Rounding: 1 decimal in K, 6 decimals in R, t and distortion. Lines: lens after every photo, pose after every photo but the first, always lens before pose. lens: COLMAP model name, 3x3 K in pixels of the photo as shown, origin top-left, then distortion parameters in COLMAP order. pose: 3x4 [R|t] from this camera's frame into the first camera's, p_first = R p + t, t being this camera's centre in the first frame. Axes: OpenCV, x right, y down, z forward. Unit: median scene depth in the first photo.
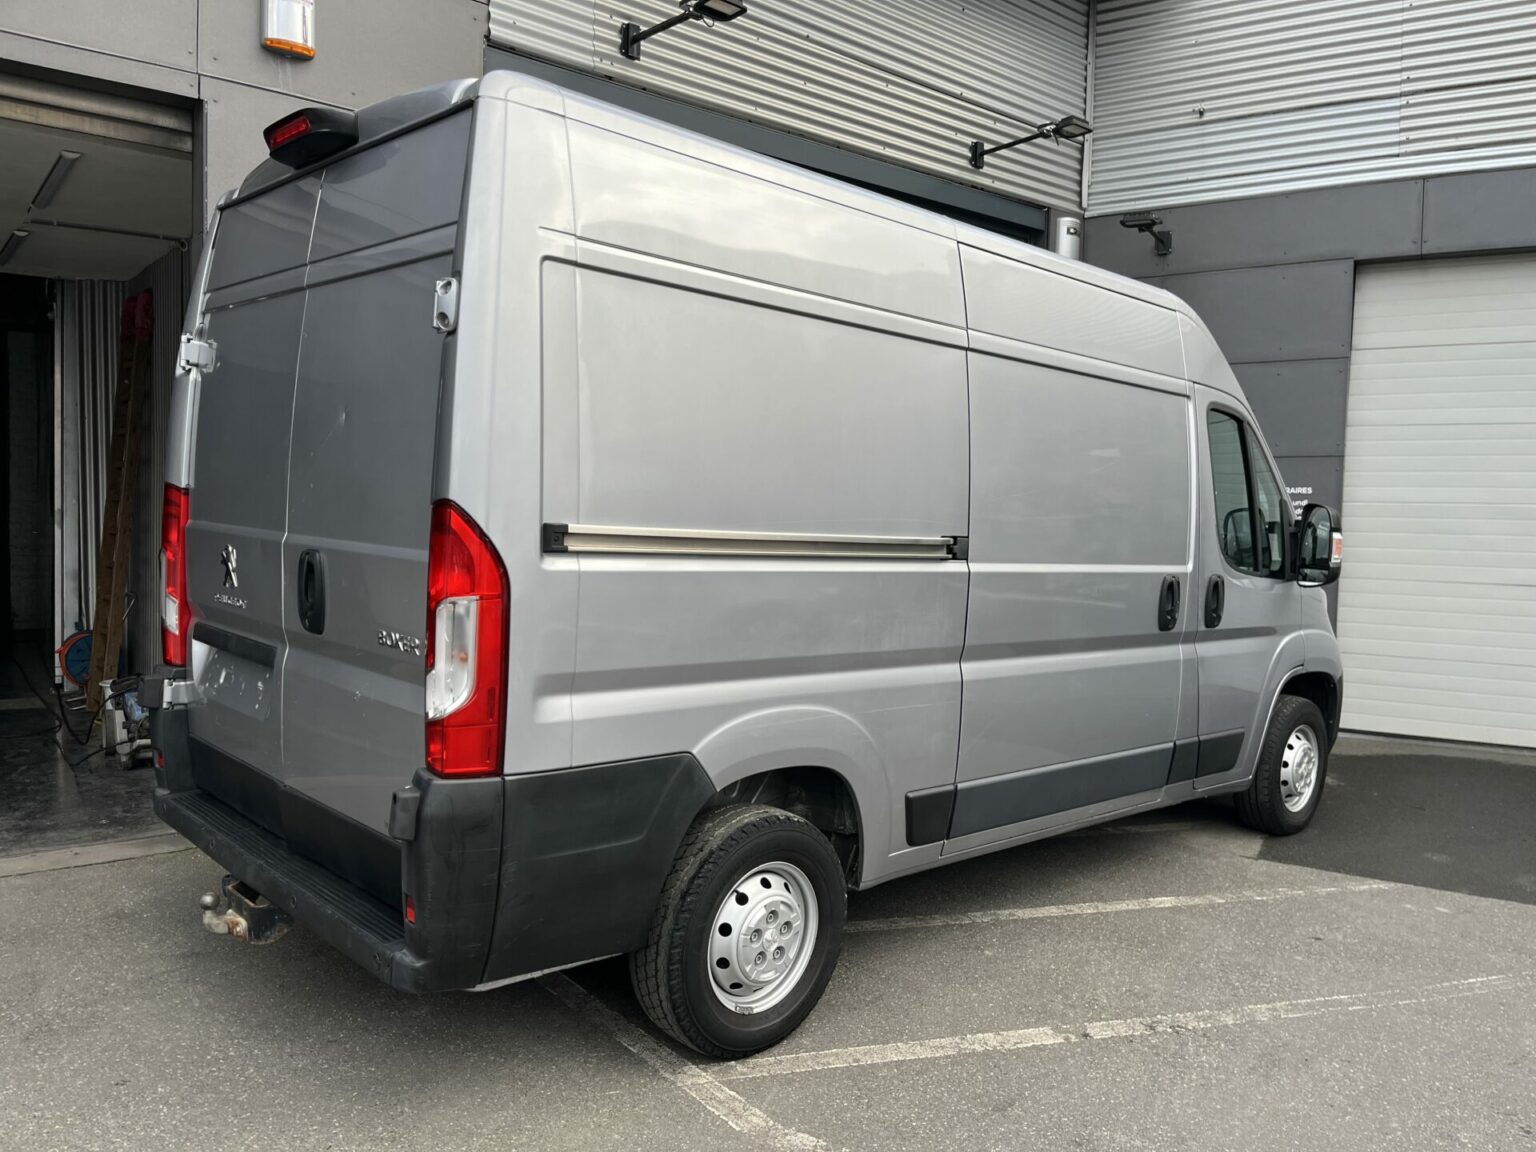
lens RADIAL K [[1180.7, 0, 772.0], [0, 1180.7, 603.7], [0, 0, 1]] dist [0.099009, -0.140912]
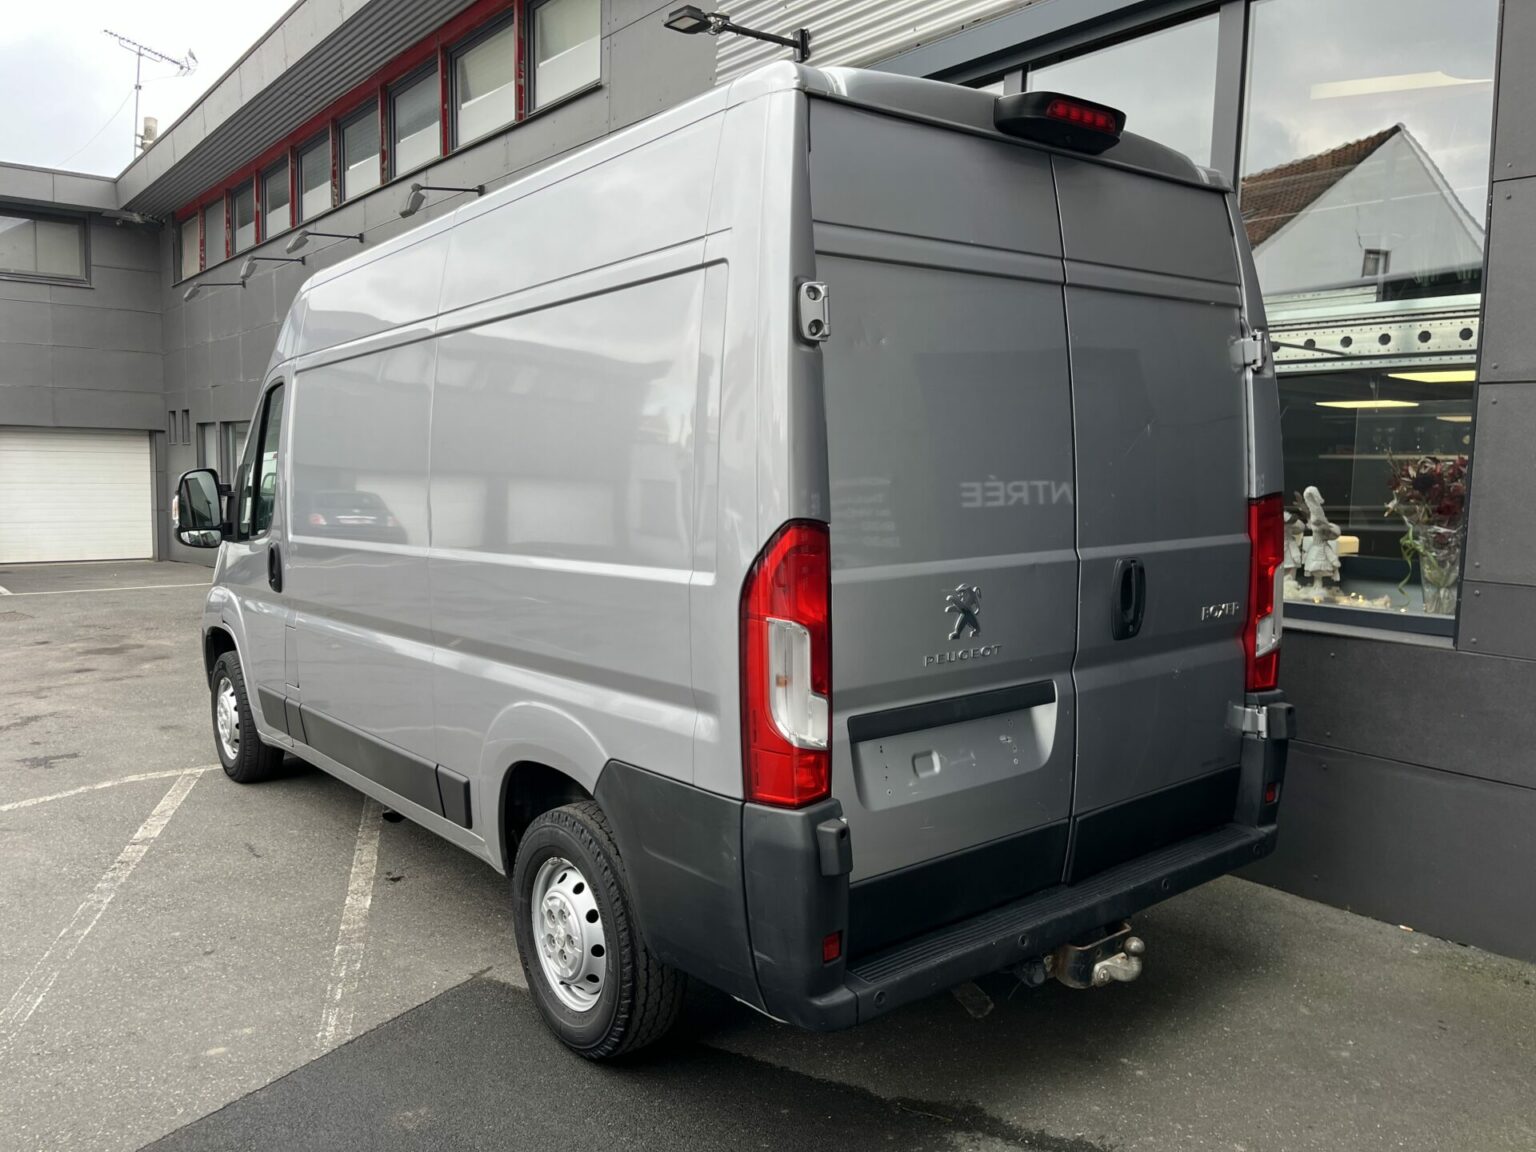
lens RADIAL K [[1176.3, 0, 768.0], [0, 1176.3, 576.0], [0, 0, 1]] dist [0.085079, -0.138928]
pose [[-0.031136, 0.079770, -0.996327, 1.211325], [-0.089525, 0.992581, 0.082267, -0.109900], [0.995498, 0.091757, -0.023763, 1.298049]]
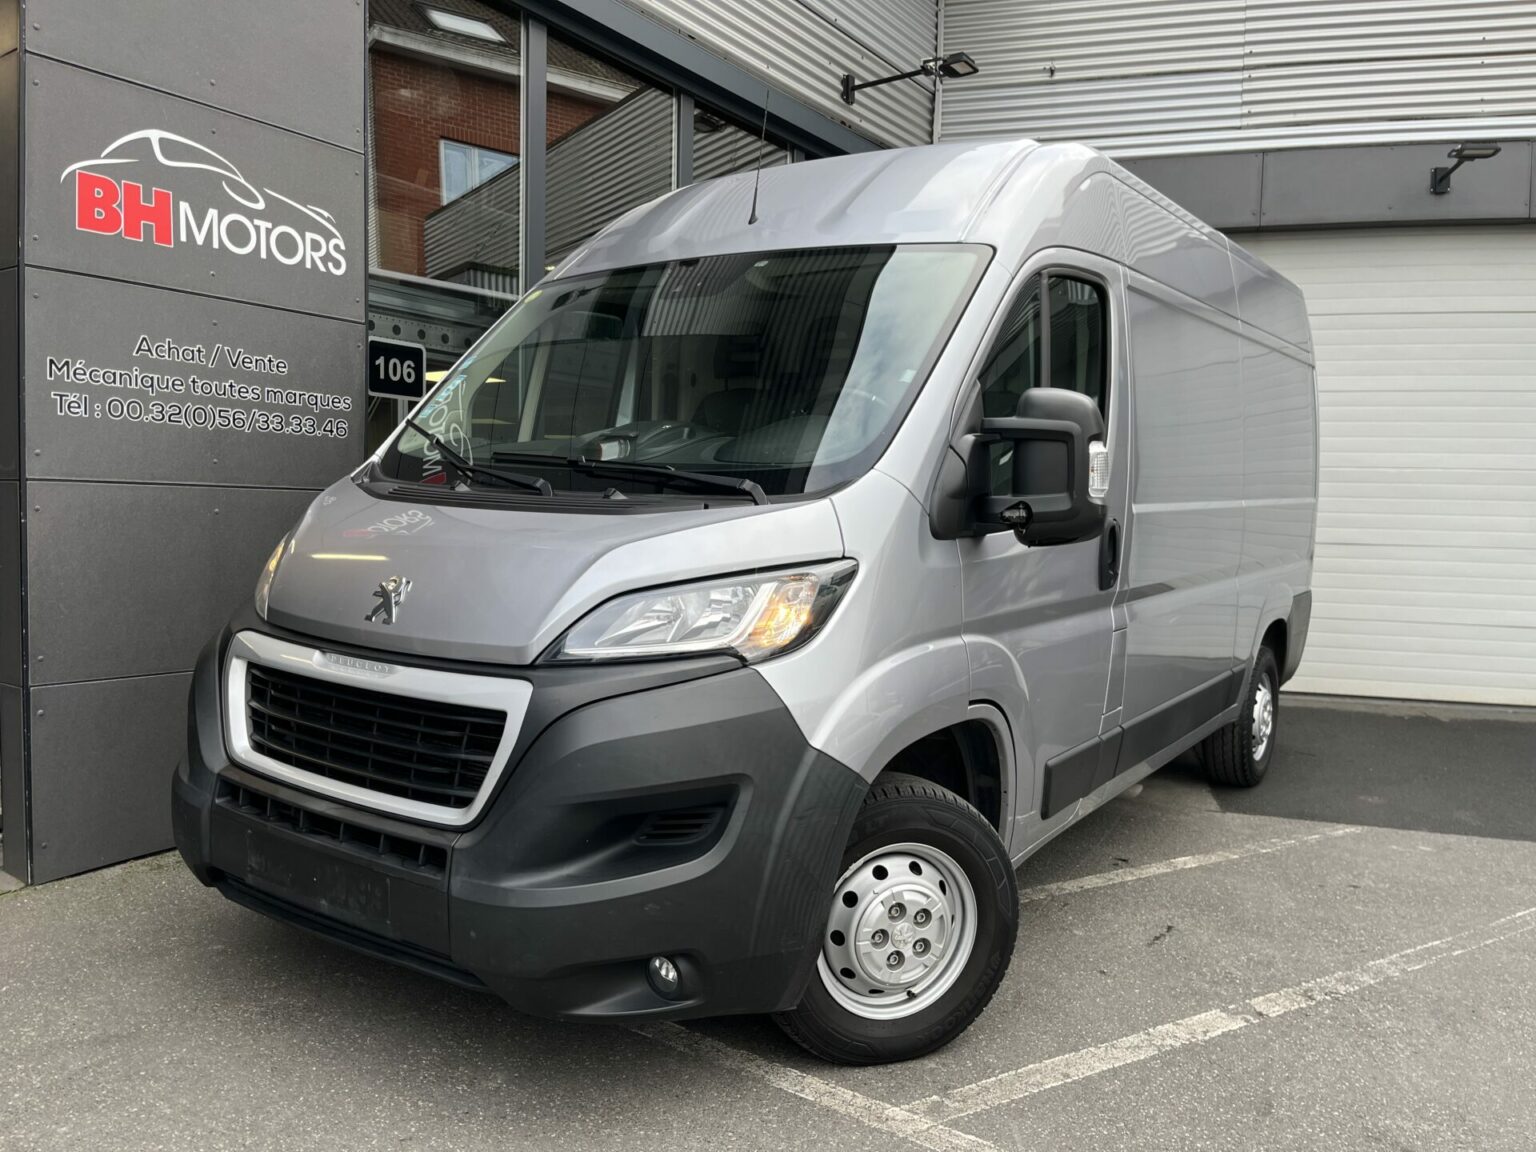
lens RADIAL K [[1180.7, 0, 772.0], [0, 1180.7, 603.7], [0, 0, 1]] dist [0.099009, -0.140912]
pose [[0.961672, -0.018383, 0.273587, -0.239866], [0.016283, 0.999818, 0.009946, 0.029232], [-0.273720, -0.005110, 0.961796, 0.176308]]
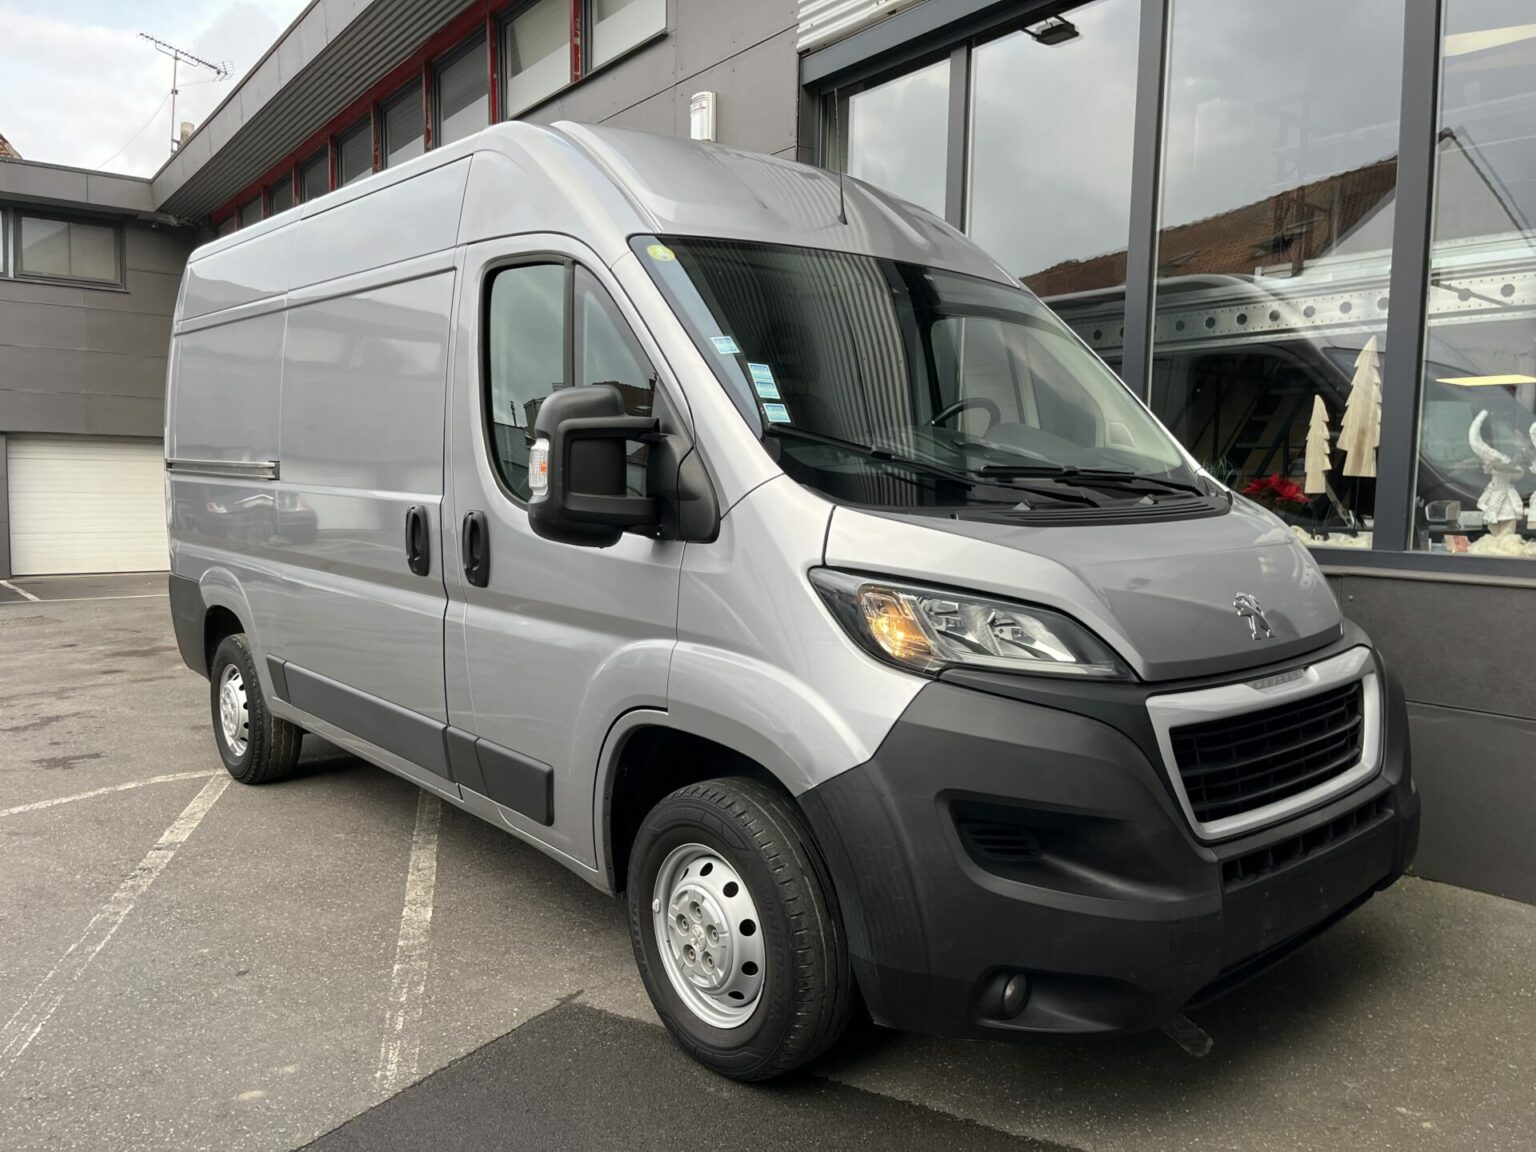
lens RADIAL K [[1175.7, 0, 778.6], [0, 1175.7, 582.7], [0, 0, 1]] dist [0.083236, -0.135125]
pose [[-0.048539, 0.064694, -0.996724, 1.077191], [-0.083953, 0.994105, 0.068613, -0.045236], [0.995287, 0.087009, -0.042822, 1.234467]]
